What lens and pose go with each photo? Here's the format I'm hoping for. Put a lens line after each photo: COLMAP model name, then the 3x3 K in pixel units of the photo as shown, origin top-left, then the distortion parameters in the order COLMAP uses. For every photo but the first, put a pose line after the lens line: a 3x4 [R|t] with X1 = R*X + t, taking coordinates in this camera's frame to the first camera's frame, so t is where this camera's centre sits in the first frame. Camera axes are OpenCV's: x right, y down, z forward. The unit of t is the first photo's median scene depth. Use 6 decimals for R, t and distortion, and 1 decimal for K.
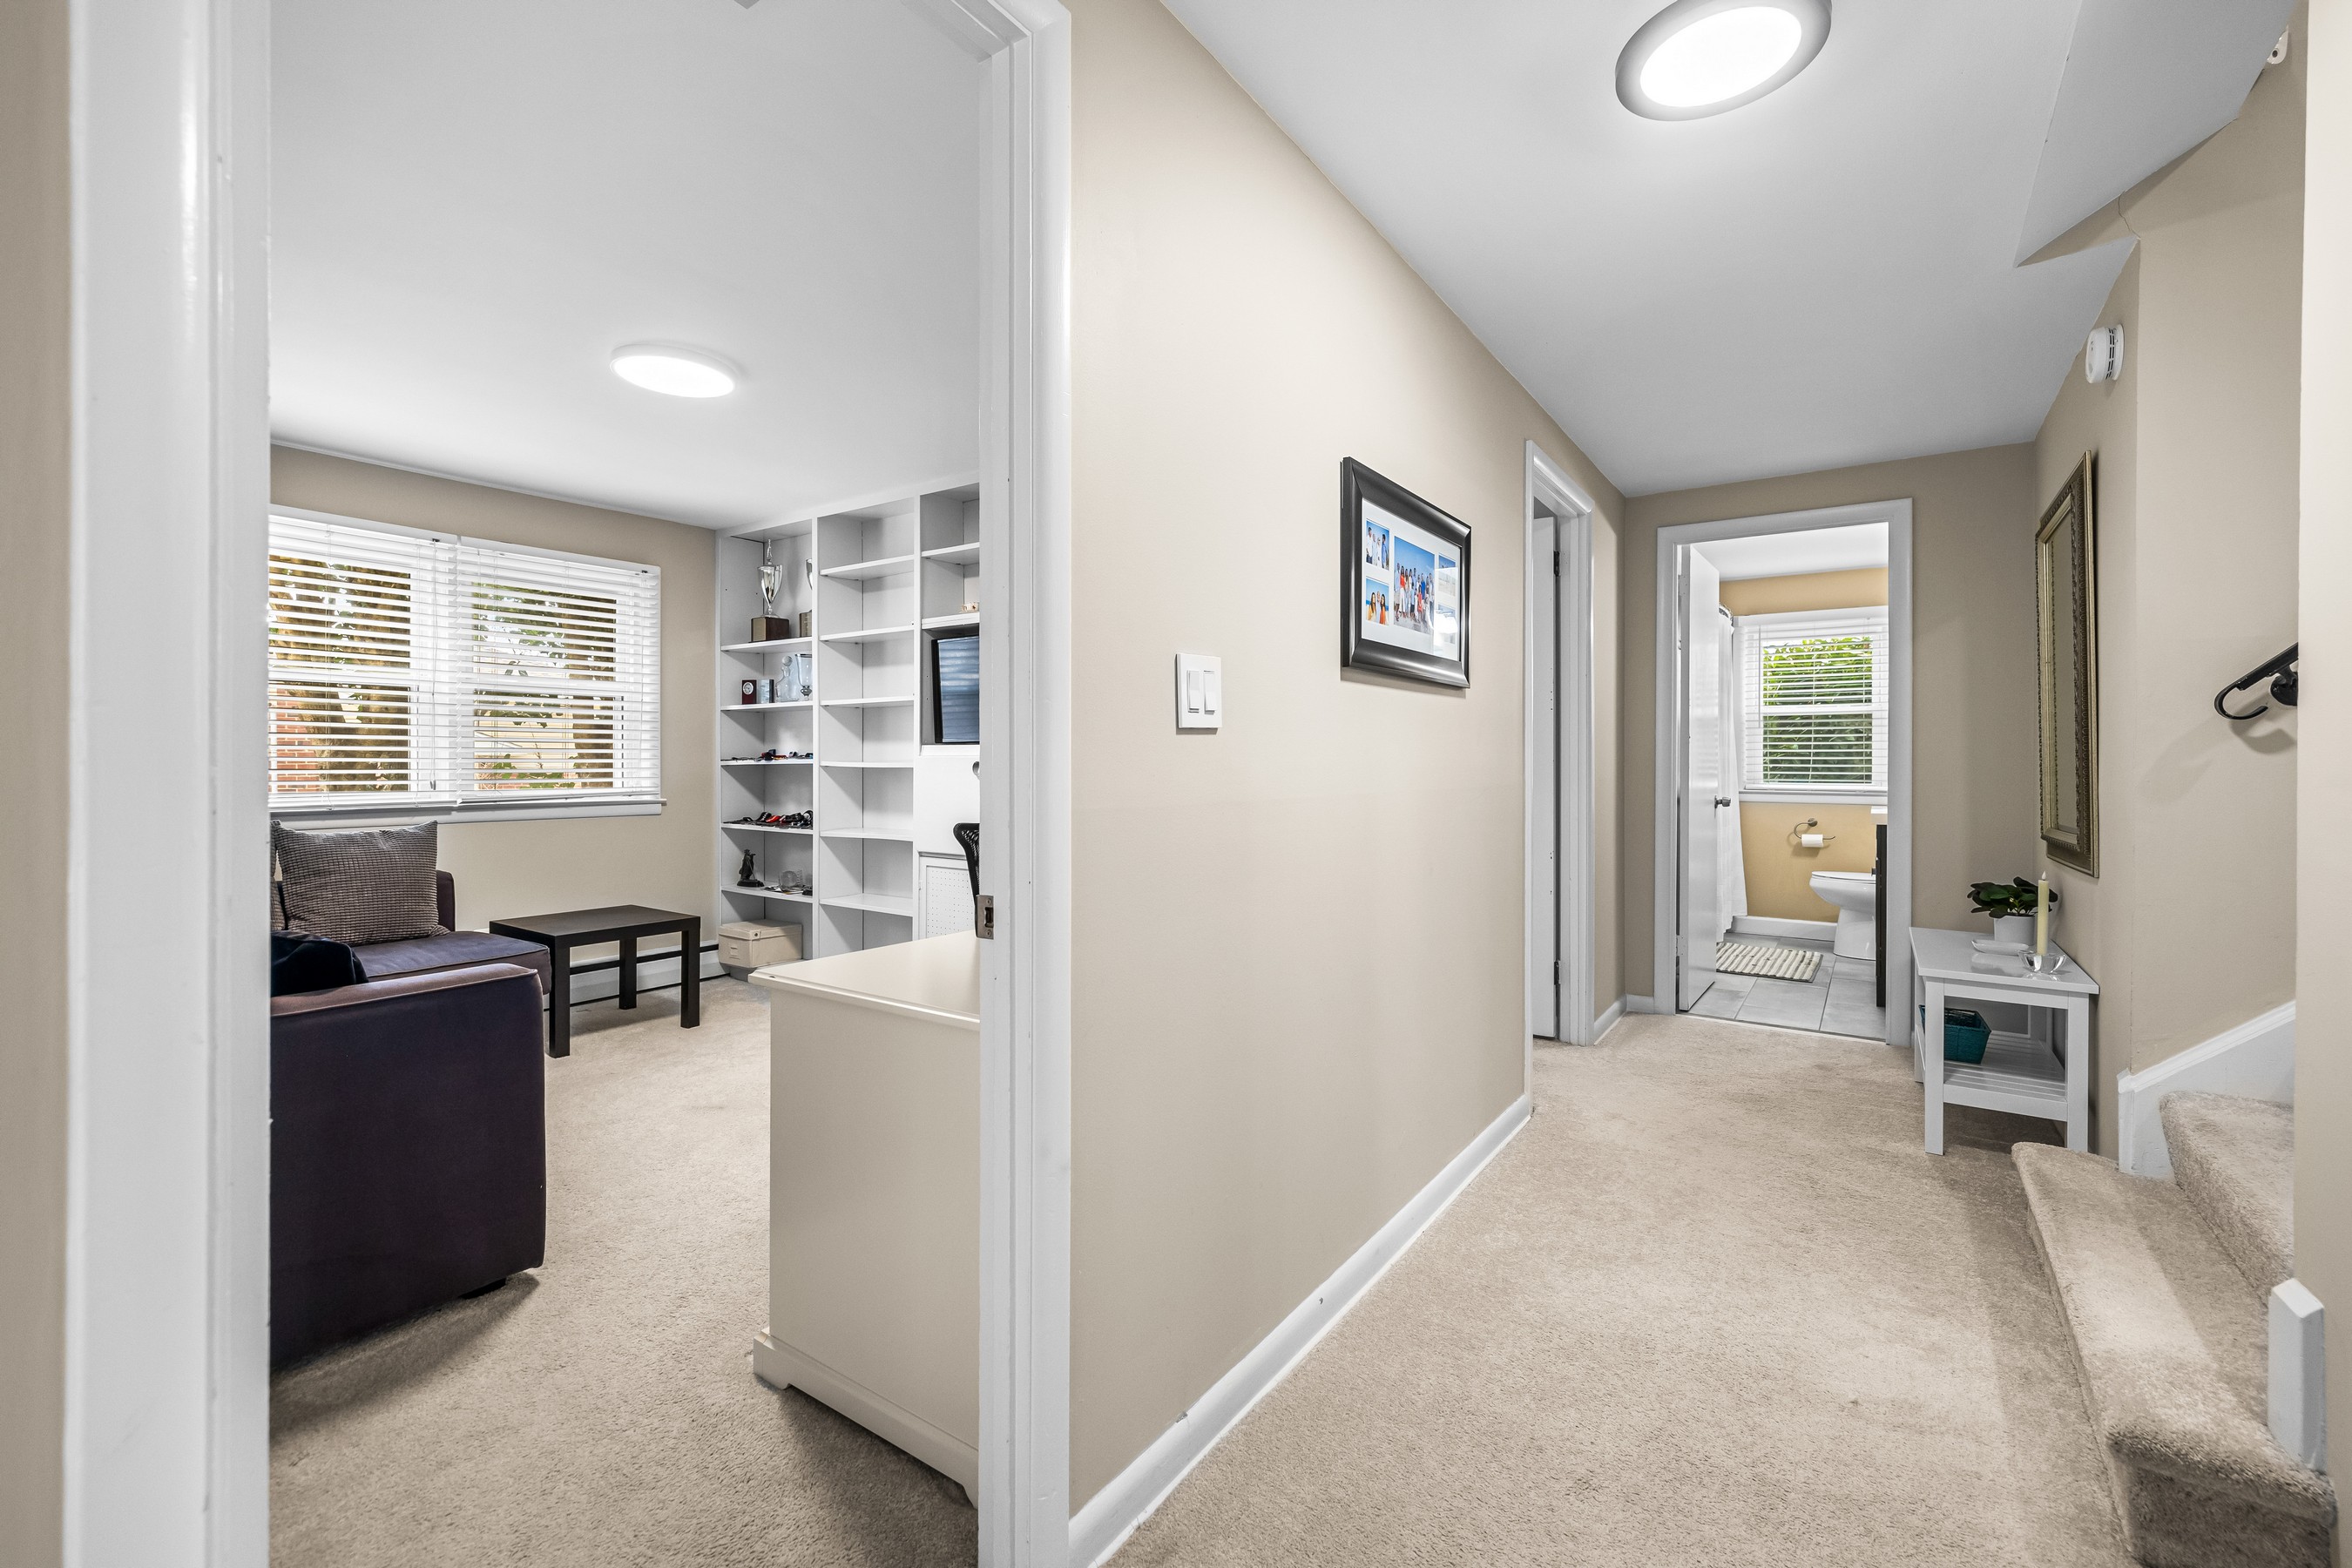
lens RADIAL K [[999.9, 0, 1189.0], [0, 999.9, 763.1], [0, 0, 1]] dist [0.002273, 0.000673]
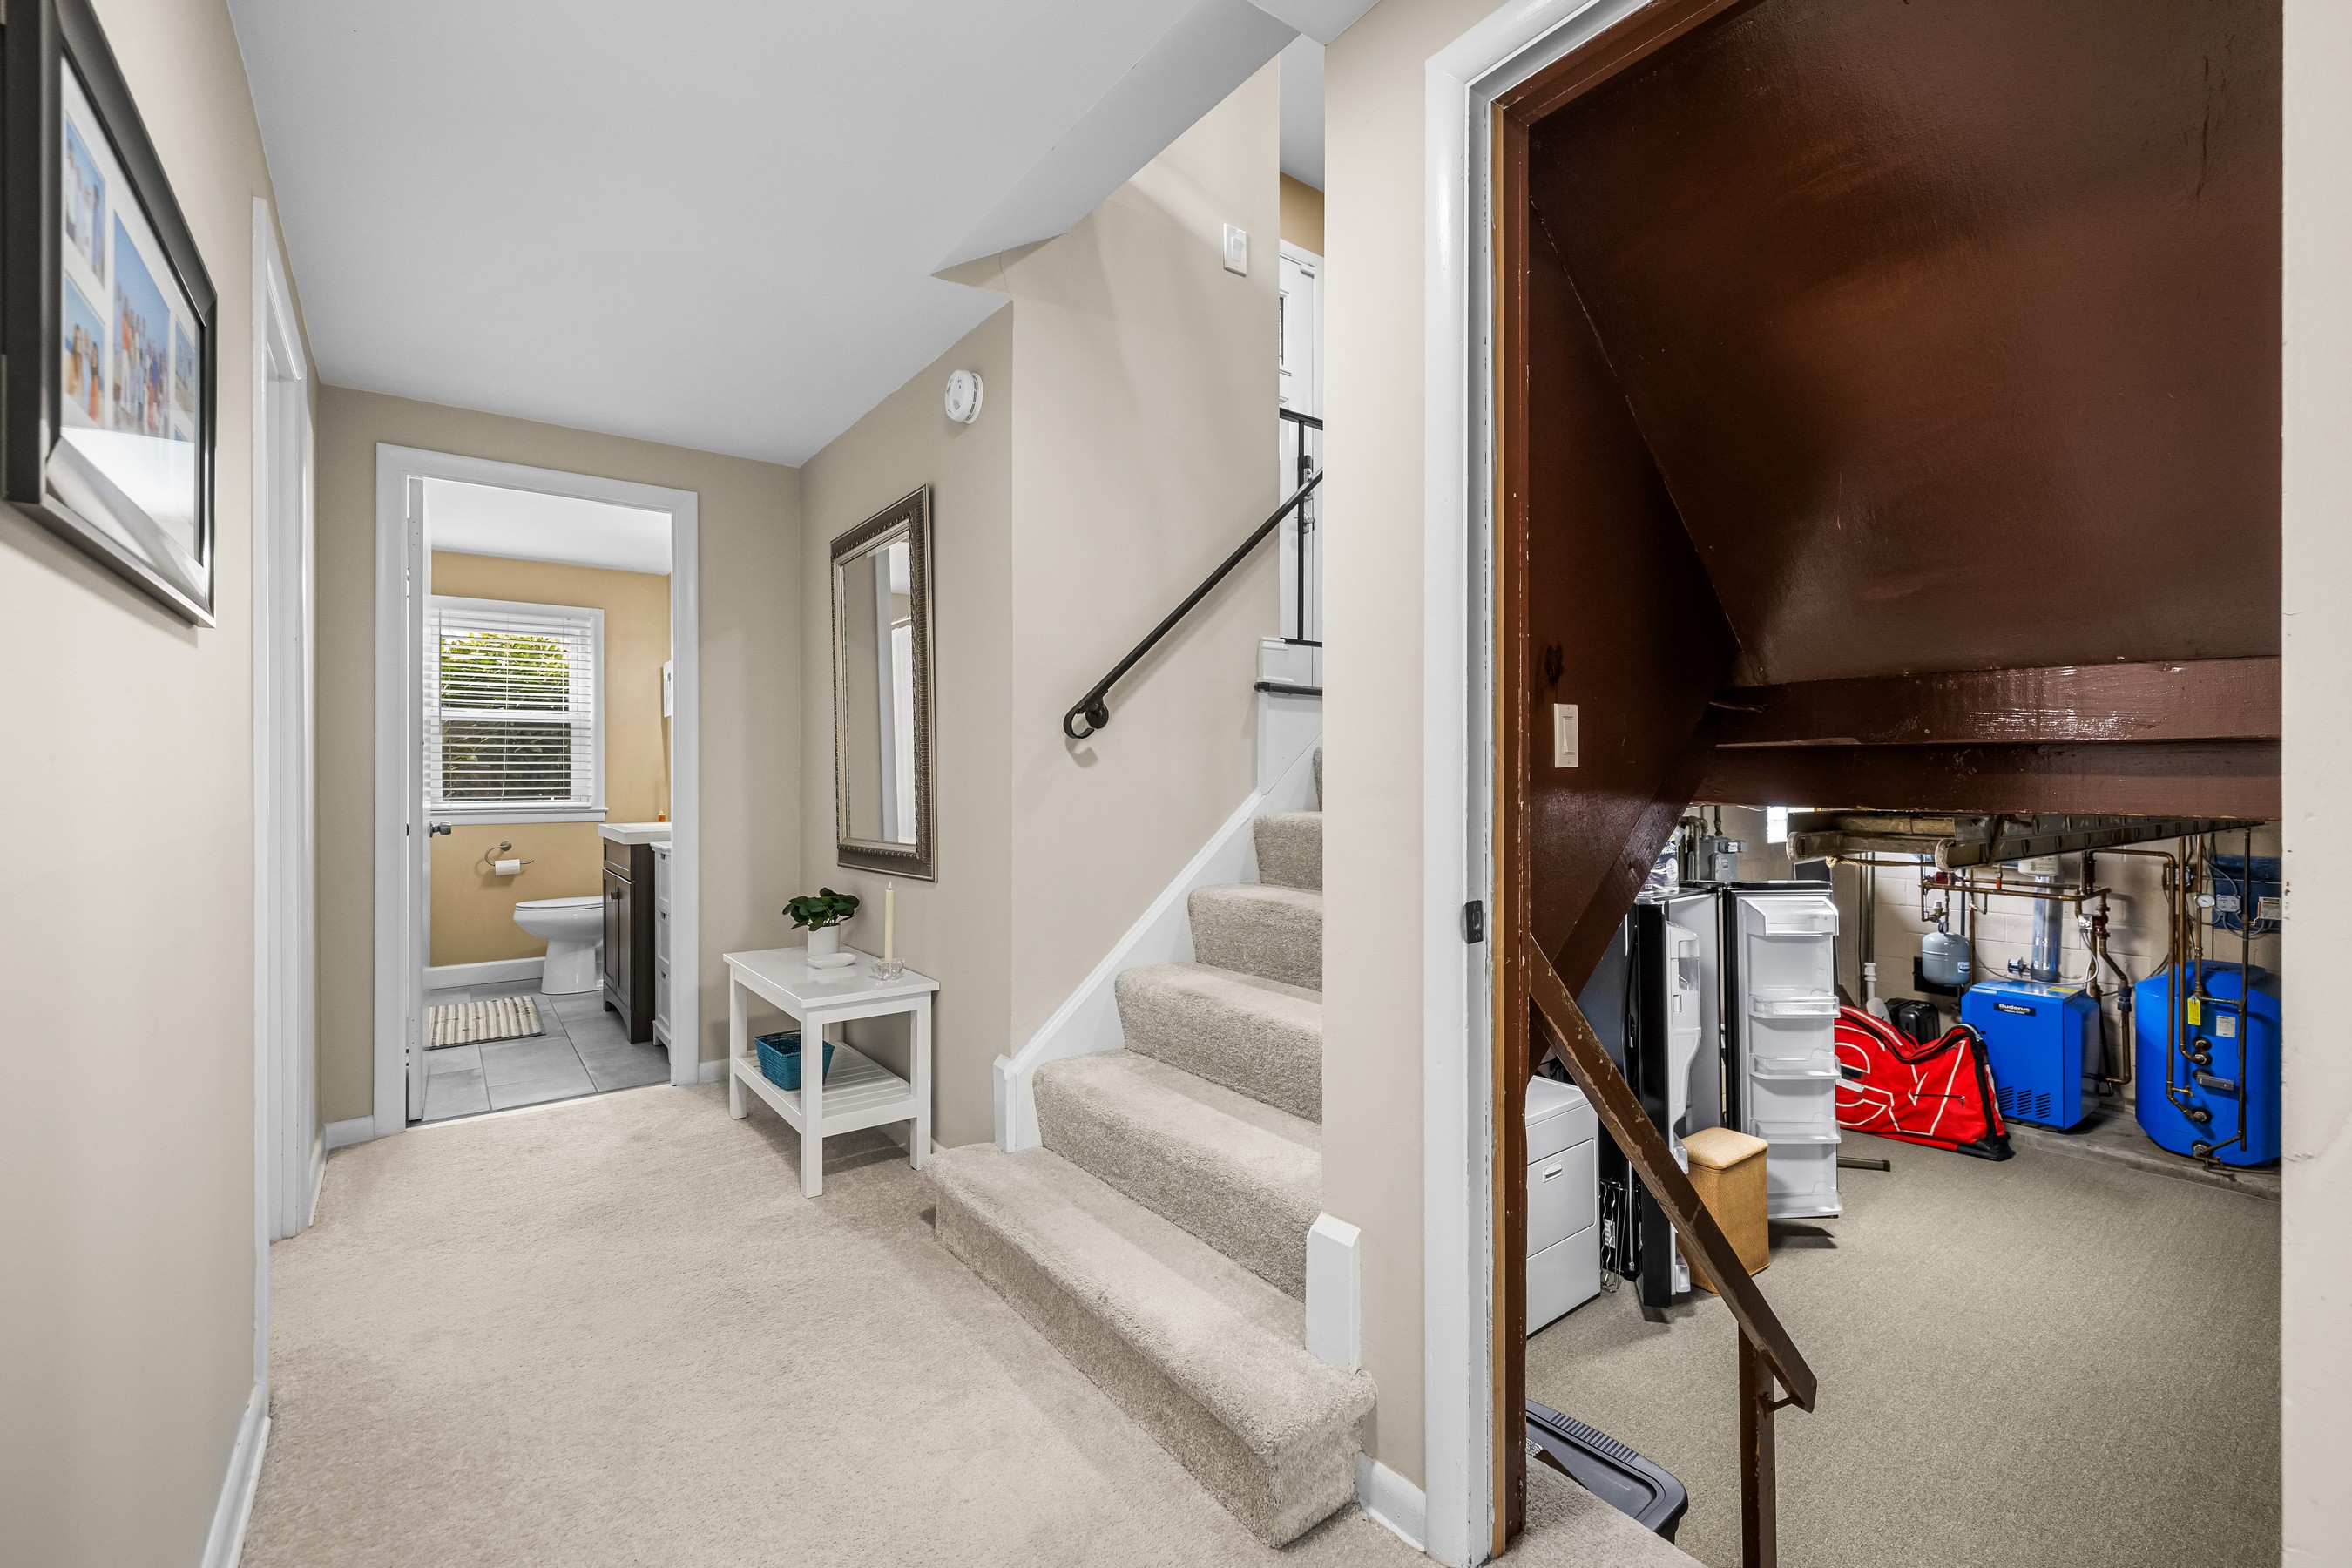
lens RADIAL K [[999.9, 0, 1180.5], [0, 999.9, 773.1], [0, 0, 1]] dist [0.002273, 0.000673]
pose [[0.316001, -0.003590, 0.948752, -0.003580], [0.006789, 0.999976, 0.001523, -0.000302], [-0.948735, 0.005960, 0.316018, 0.046007]]
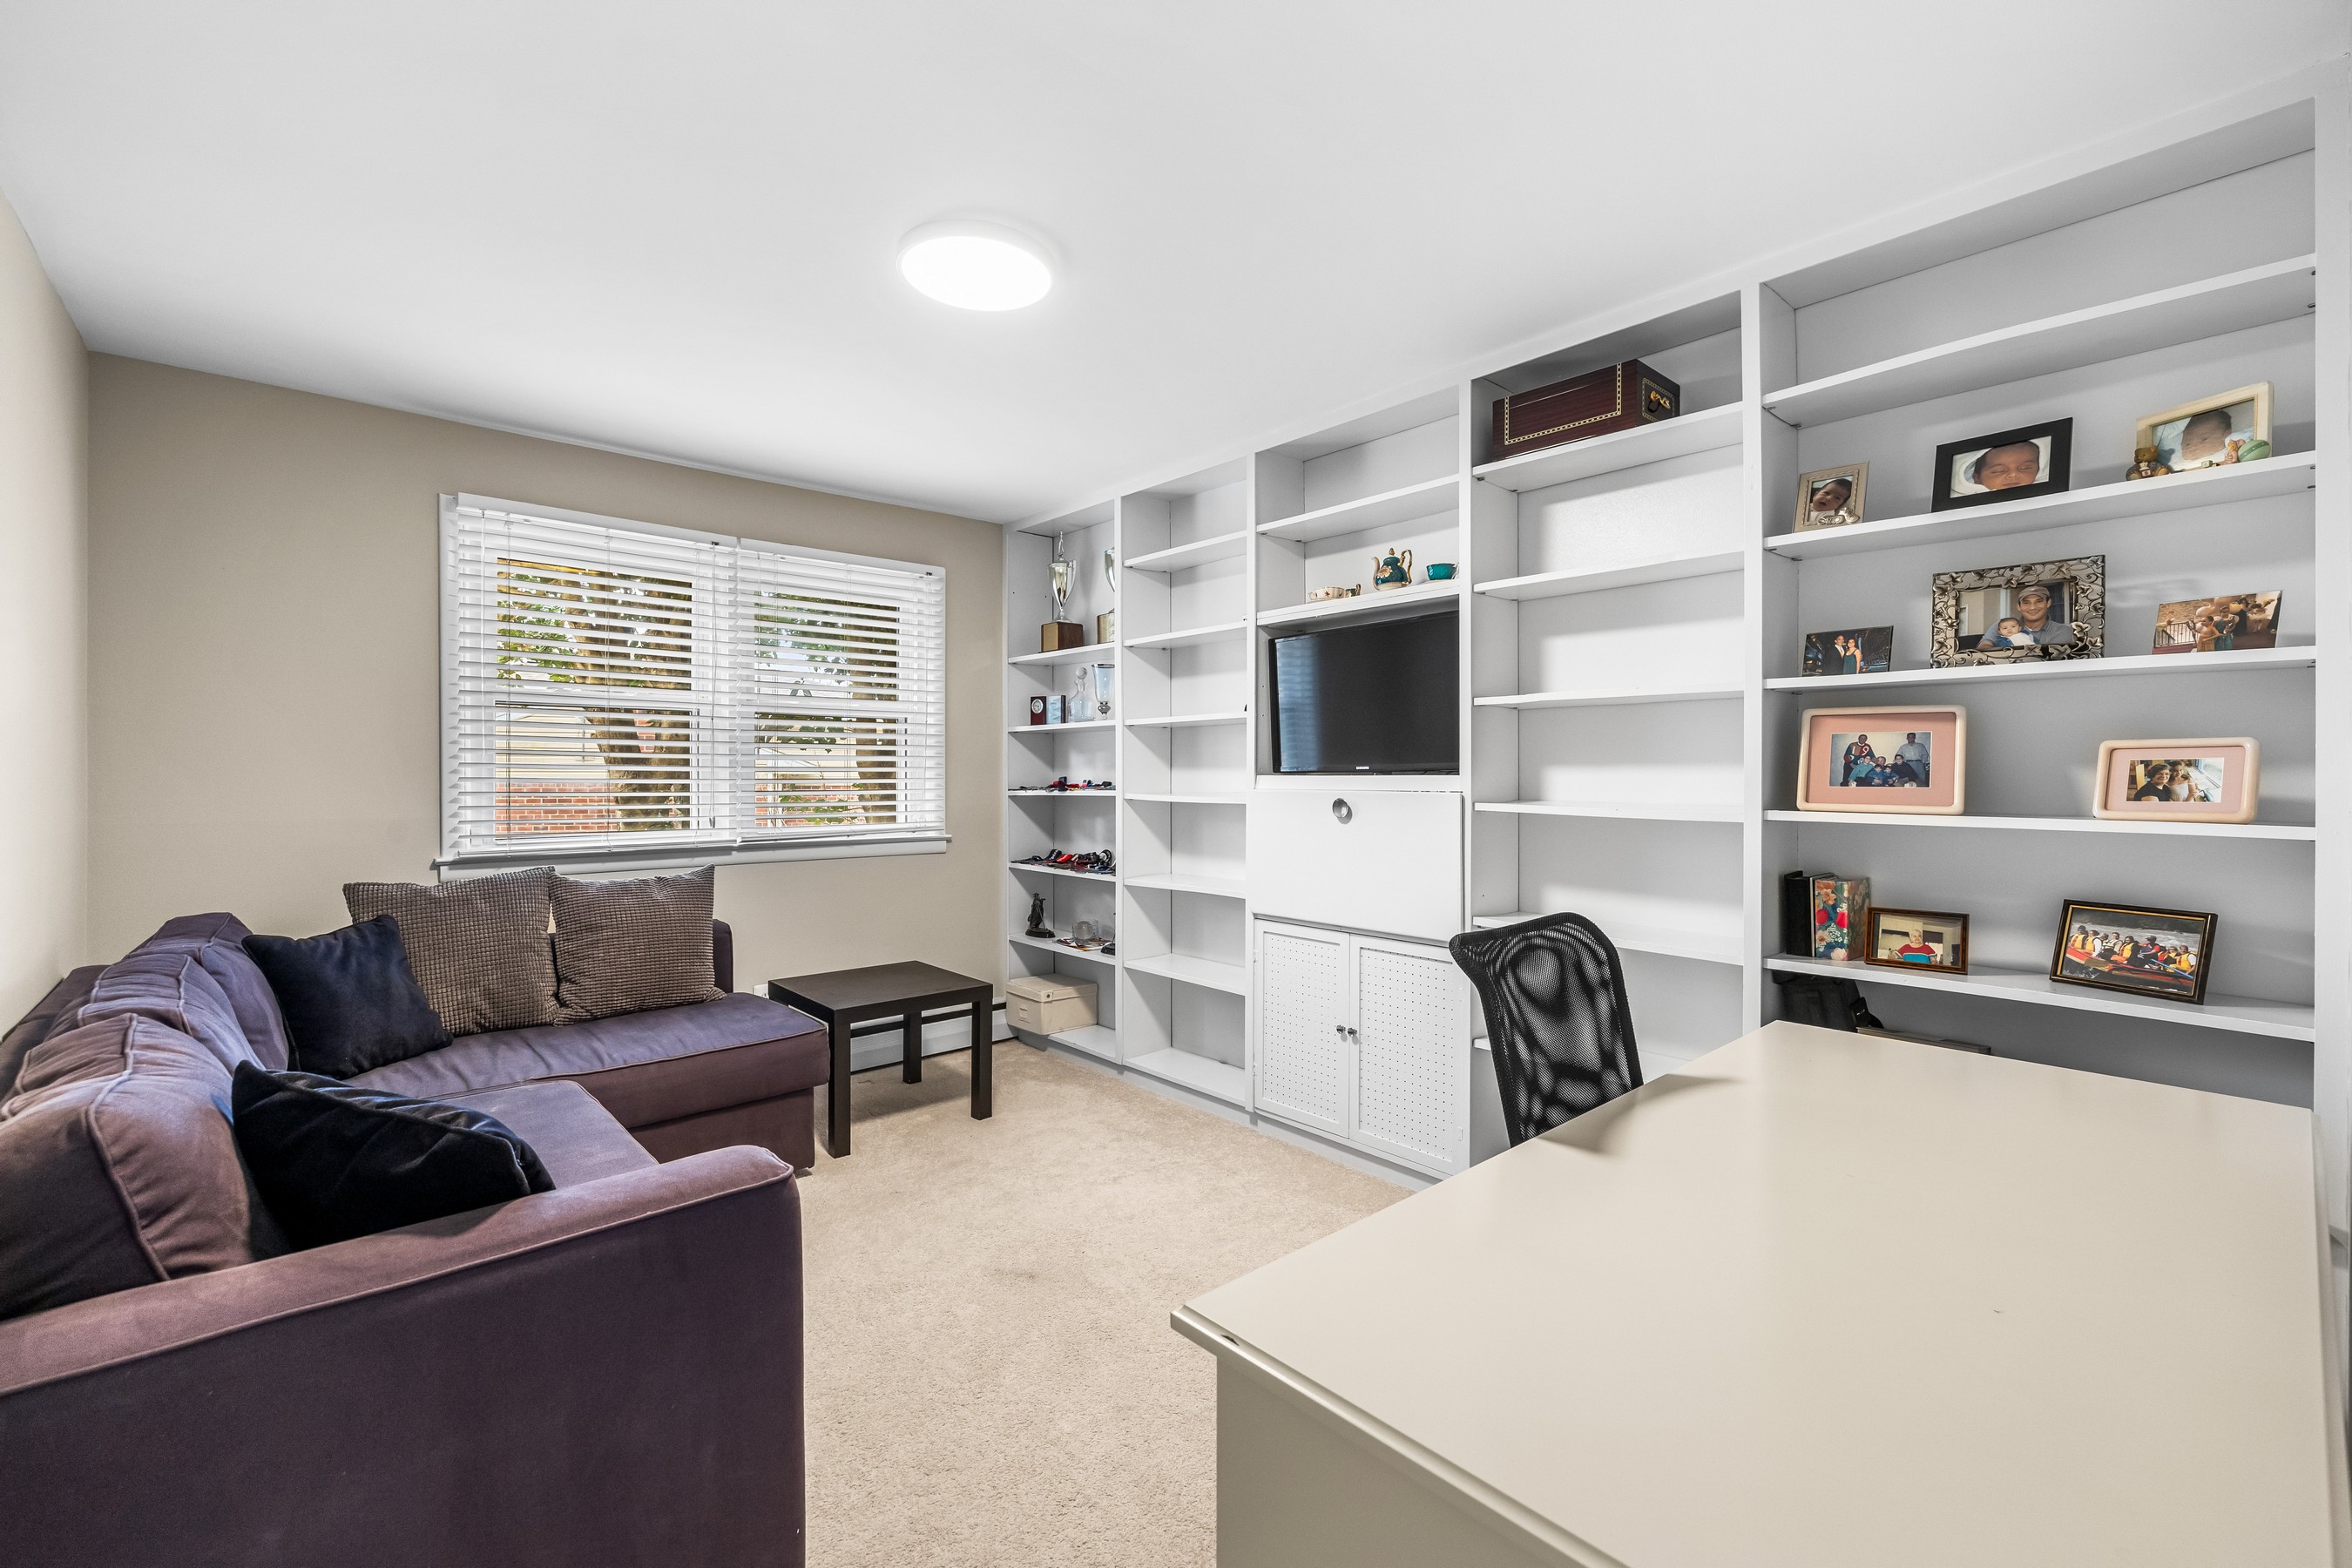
lens RADIAL K [[999.9, 0, 1182.1], [0, 999.9, 774.6], [0, 0, 1]] dist [0.002273, 0.000673]
pose [[0.971193, -0.001721, -0.238287, -0.159469], [0.001074, 0.999995, -0.002845, -0.018455], [0.238291, 0.002507, 0.971191, 0.269117]]
